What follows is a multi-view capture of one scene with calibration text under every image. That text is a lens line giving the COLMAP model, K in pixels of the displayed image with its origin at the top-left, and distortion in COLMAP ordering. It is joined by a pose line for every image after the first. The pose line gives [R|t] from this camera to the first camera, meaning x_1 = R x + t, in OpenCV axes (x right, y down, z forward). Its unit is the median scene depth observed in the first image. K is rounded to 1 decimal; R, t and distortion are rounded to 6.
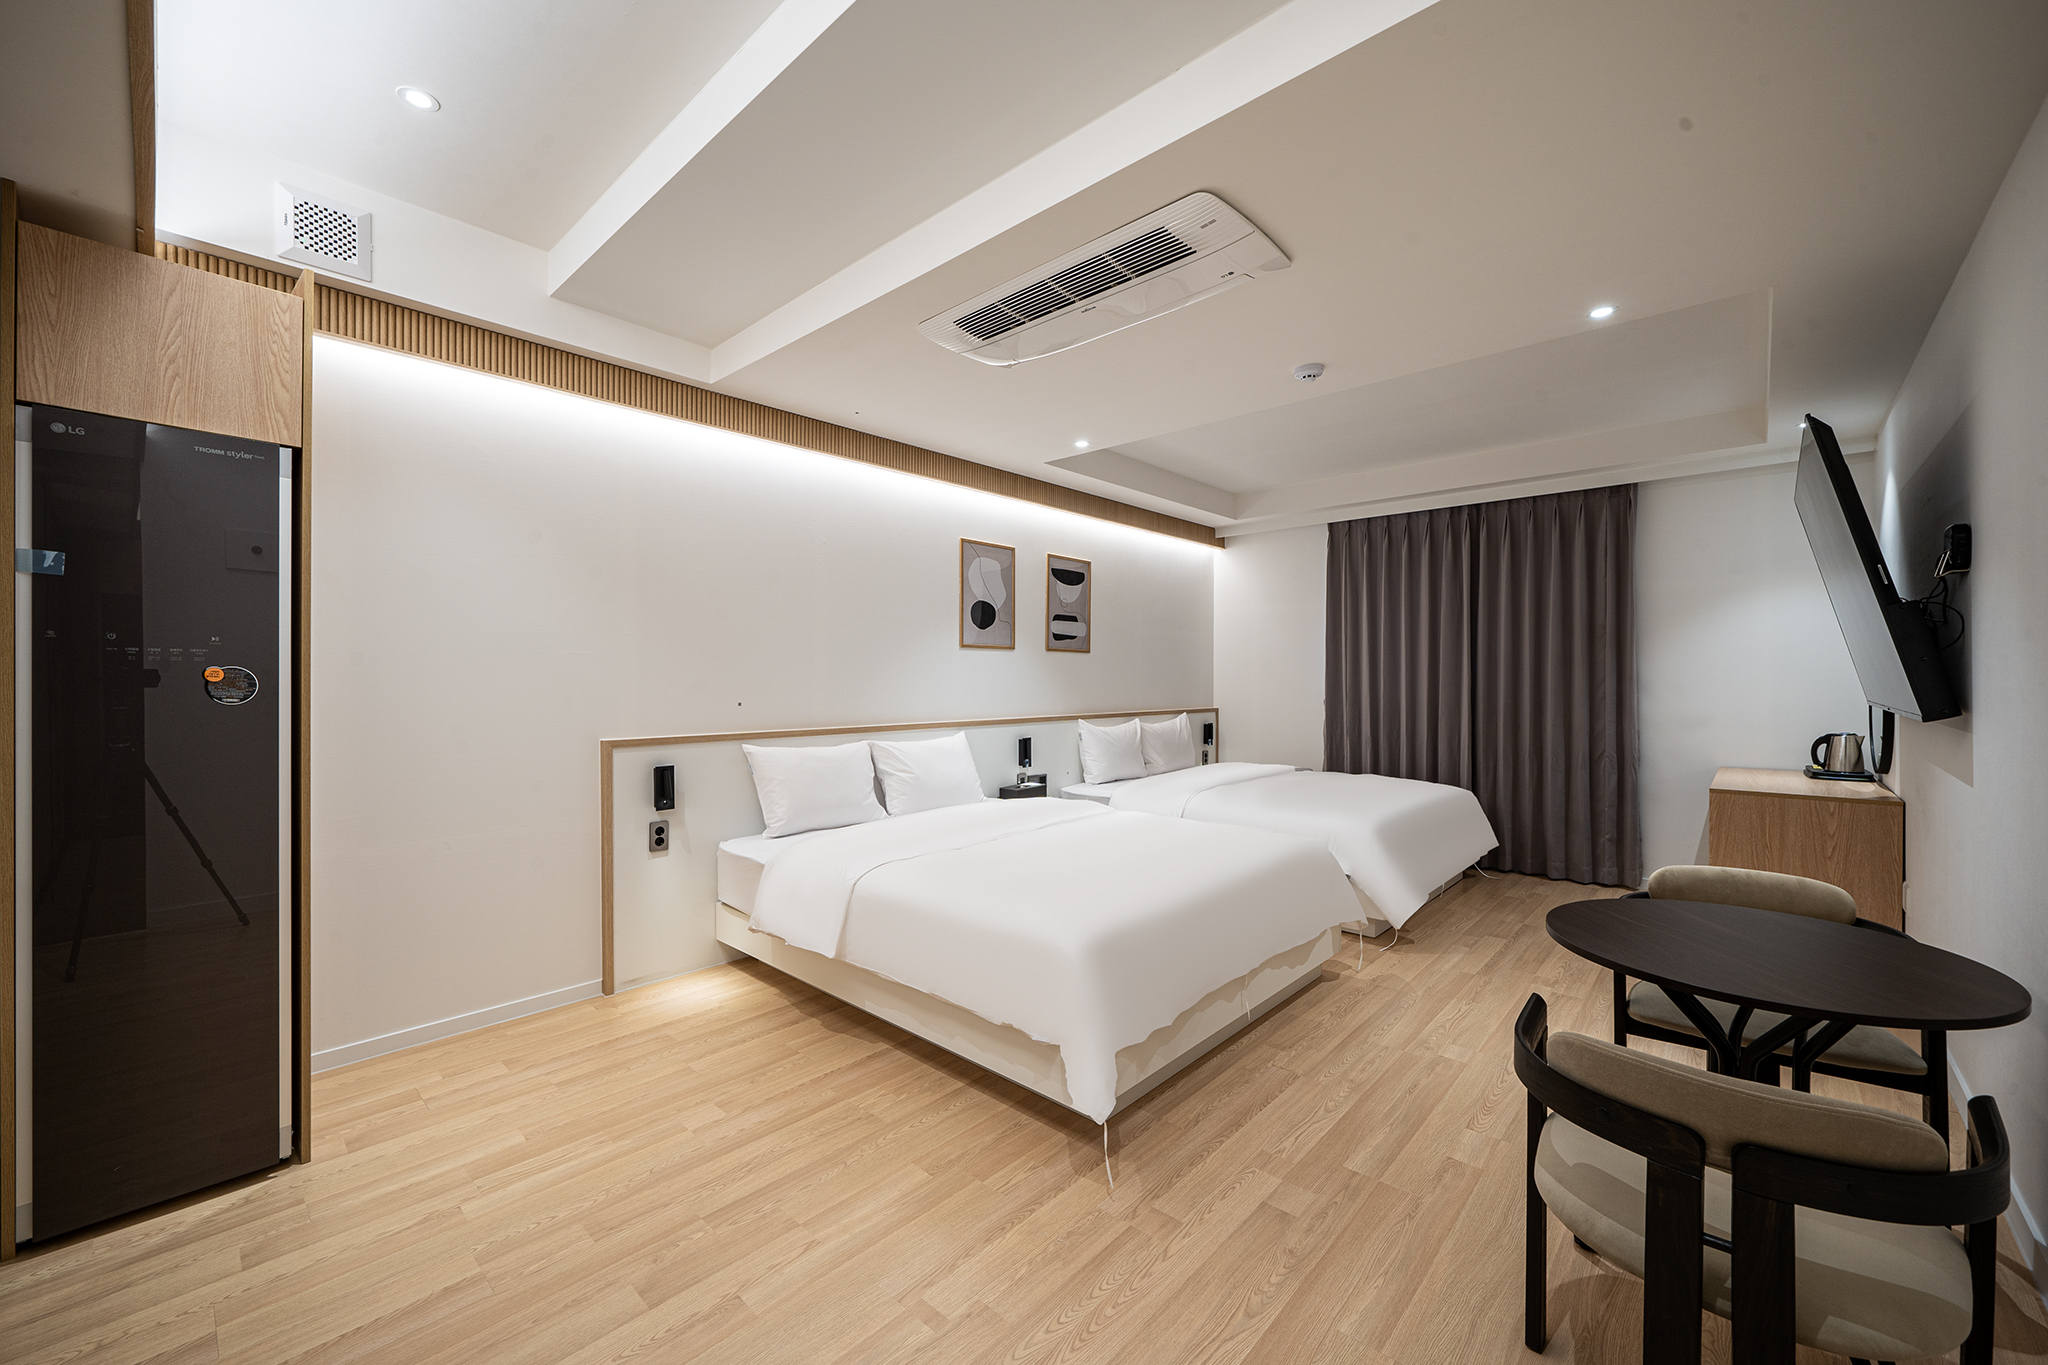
lens RADIAL K [[813.1, 0, 1035.4], [0, 813.1, 685.2], [0, 0, 1]] dist [-0.004323, -0.000239]
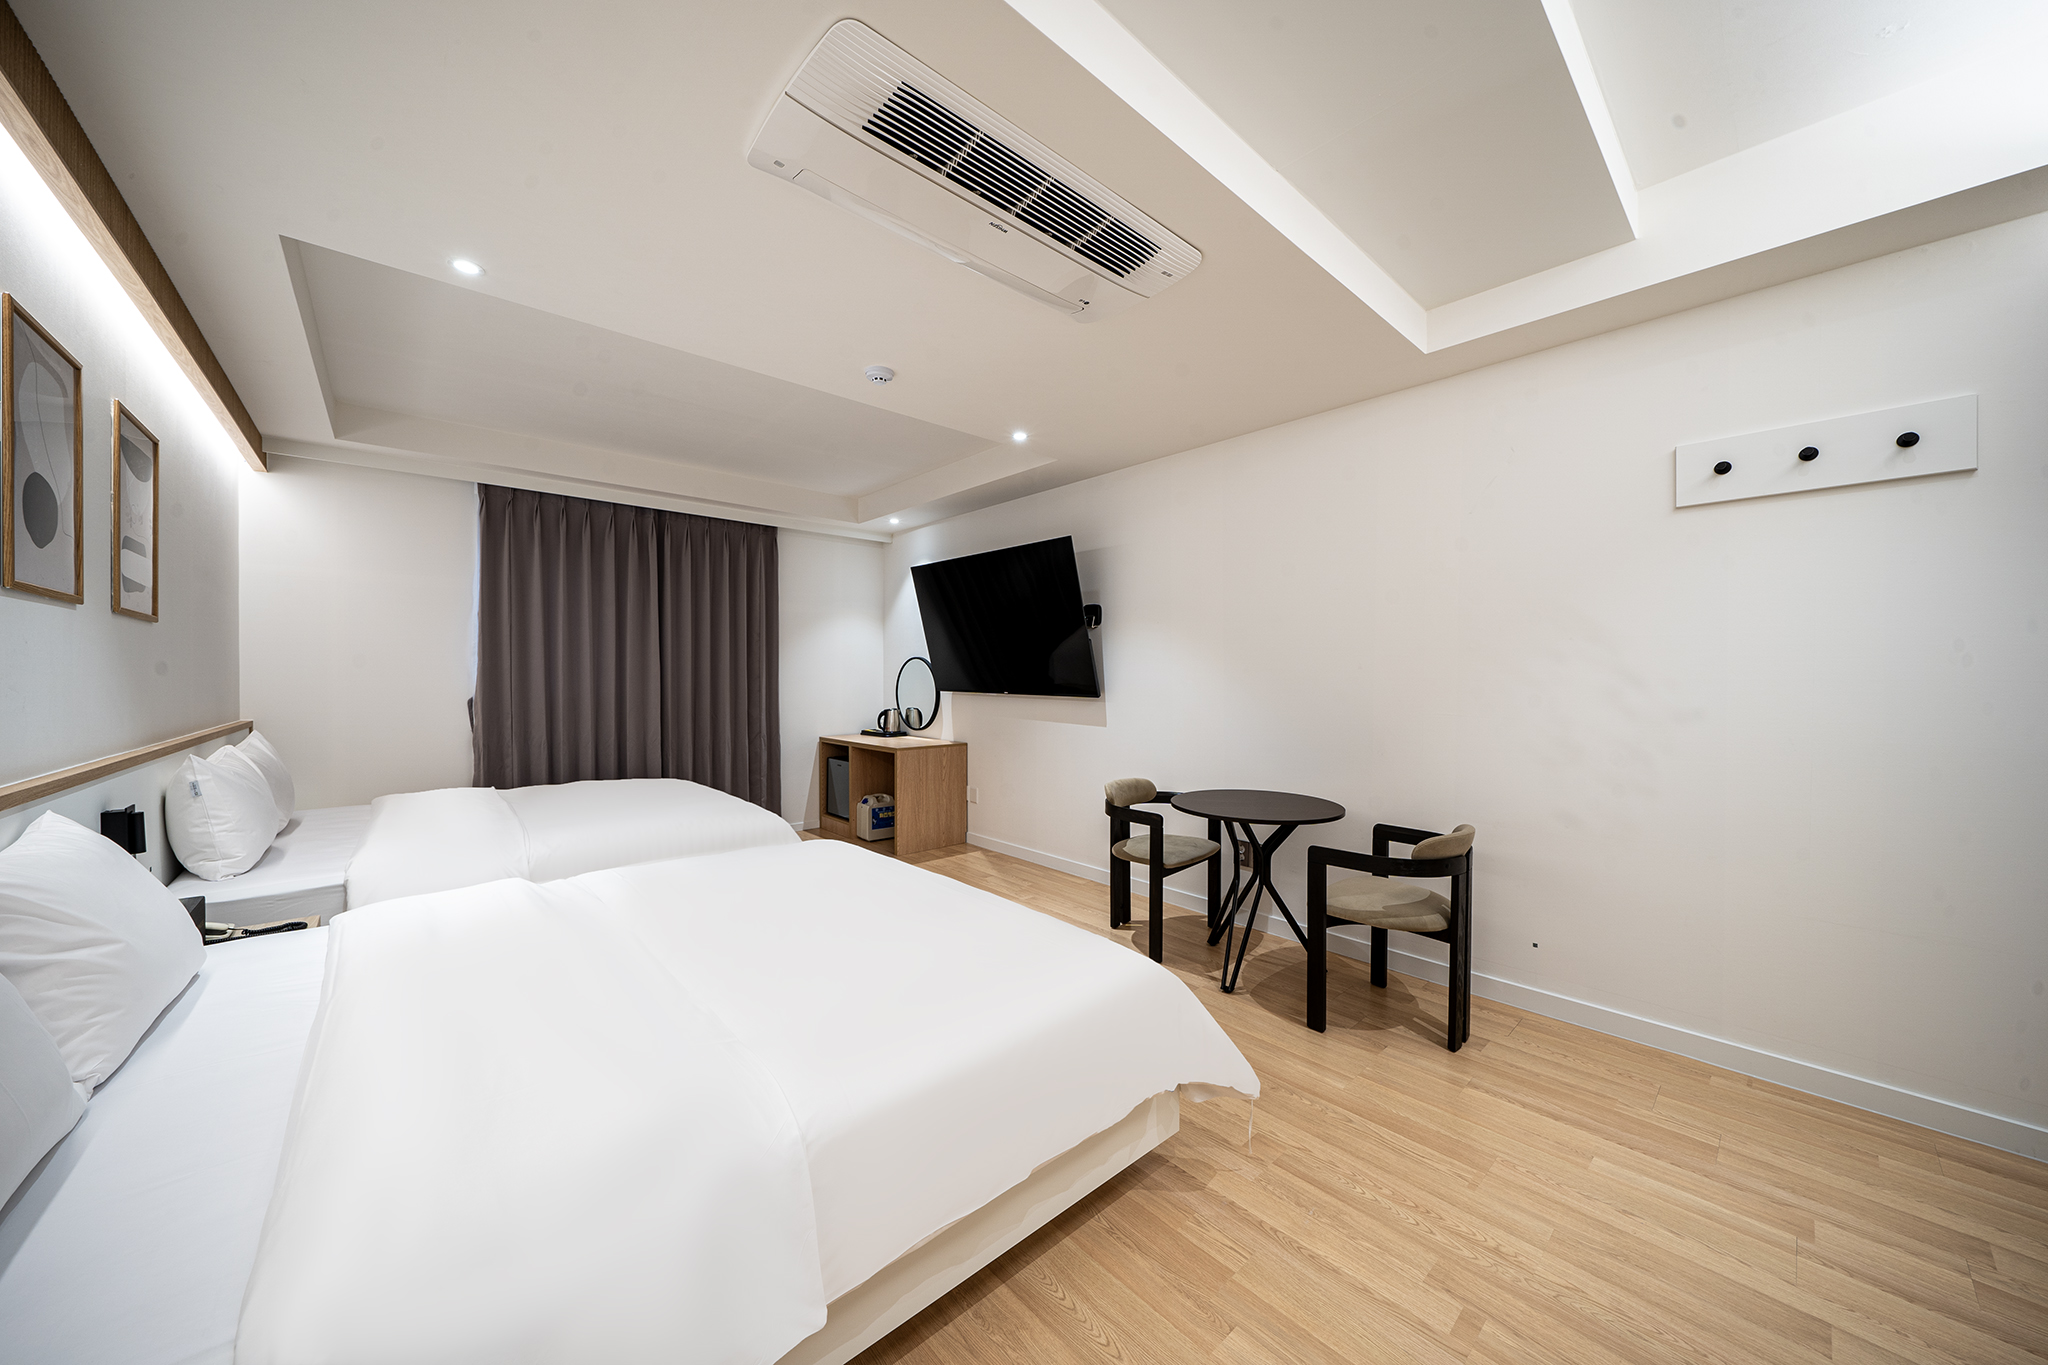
lens RADIAL K [[692.4, 0, 1026.9], [0, 692.4, 682.6], [0, 0, 1]] dist [-0.007844, -0.000114]
pose [[0.105582, -0.007673, 0.994381, -0.328864], [0.004631, 0.999963, 0.007224, -0.003053], [-0.994400, 0.003842, 0.105614, 0.470956]]
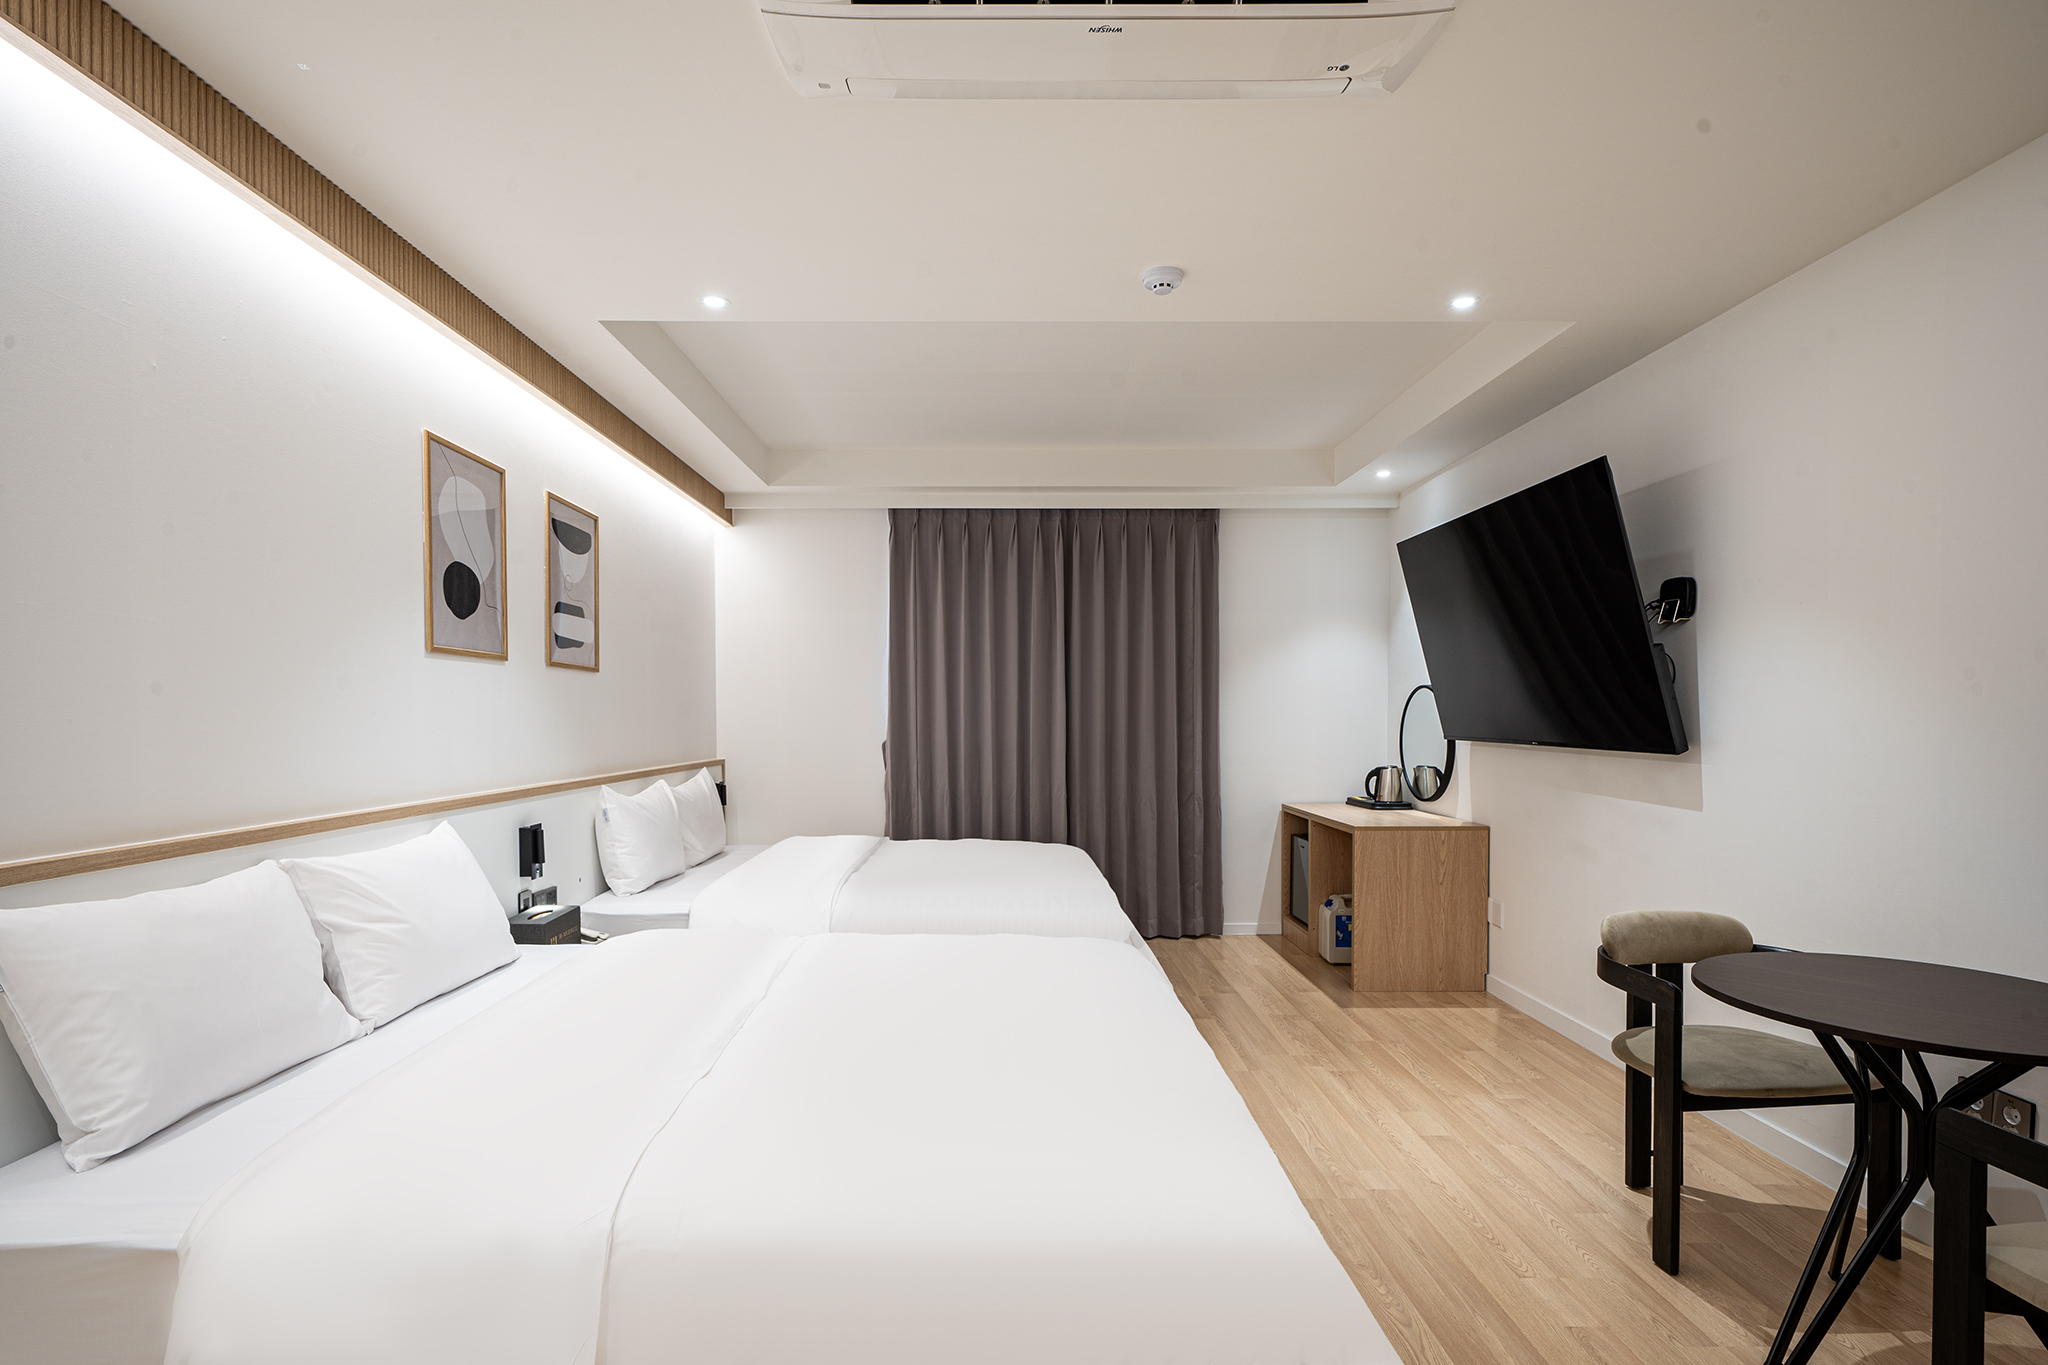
lens RADIAL K [[1008.5, 0, 1021.4], [0, 1008.5, 743.0], [0, 0, 1]] dist [-0.004700, -0.000277]
pose [[0.734101, -0.018162, 0.678798, -0.228148], [0.005755, 0.999773, 0.020526, -0.001518], [-0.679016, -0.011162, 0.734039, 0.284364]]
